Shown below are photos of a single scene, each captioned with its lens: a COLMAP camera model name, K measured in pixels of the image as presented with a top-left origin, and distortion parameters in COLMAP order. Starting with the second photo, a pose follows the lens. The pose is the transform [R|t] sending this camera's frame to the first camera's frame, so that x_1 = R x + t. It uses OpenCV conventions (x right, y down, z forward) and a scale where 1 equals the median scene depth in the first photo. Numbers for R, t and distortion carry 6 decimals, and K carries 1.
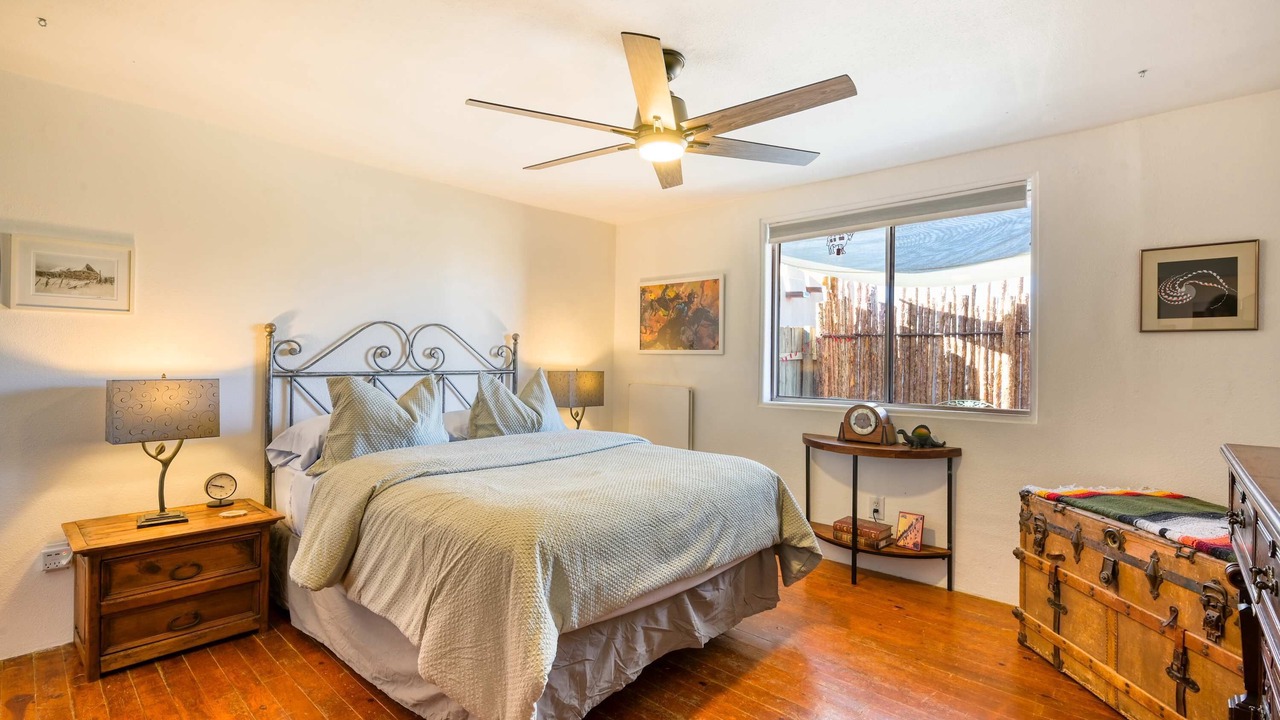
lens RADIAL K [[585.5, 0, 639.1], [0, 585.5, 354.1], [0, 0, 1]] dist [-0.000563, 0.000246]
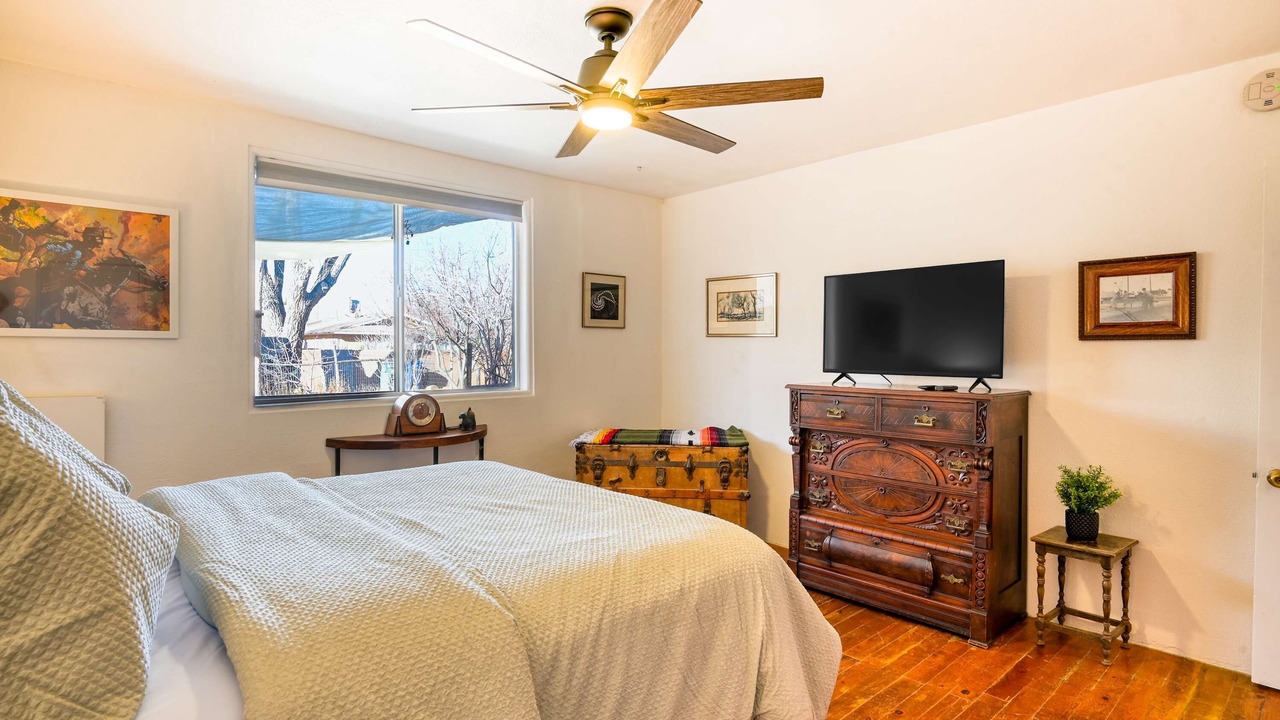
lens RADIAL K [[660.4, 0, 636.6], [0, 660.4, 357.0], [0, 0, 1]] dist [0.000417, 0.000429]
pose [[0.103075, -0.019153, 0.994489, -0.721180], [-0.008573, 0.999760, 0.020143, 0.002860], [-0.994637, -0.010602, 0.102886, 0.616913]]
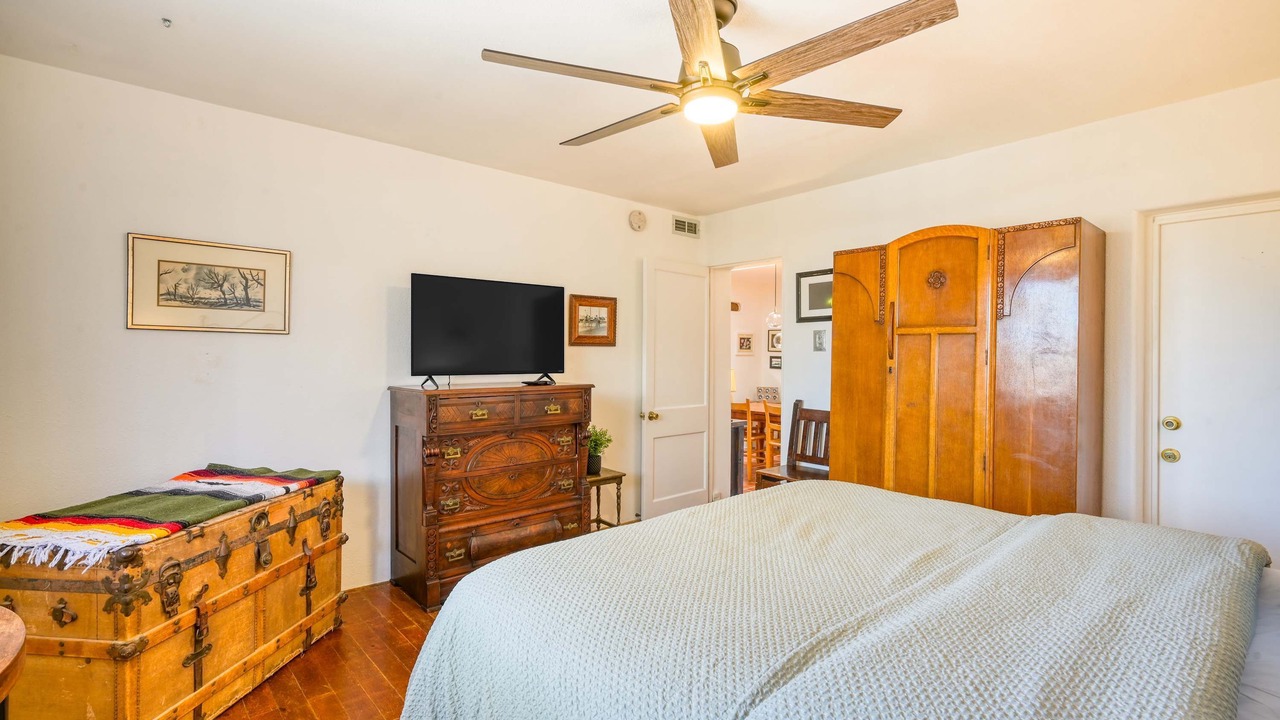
lens RADIAL K [[585.5, 0, 637.3], [0, 585.5, 360.8], [0, 0, 1]] dist [-0.000563, 0.000246]
pose [[-0.994008, -0.014903, 0.108284, 0.034519], [-0.014162, 0.999871, 0.007608, 0.013780], [-0.108383, 0.006029, -0.994091, 1.359899]]
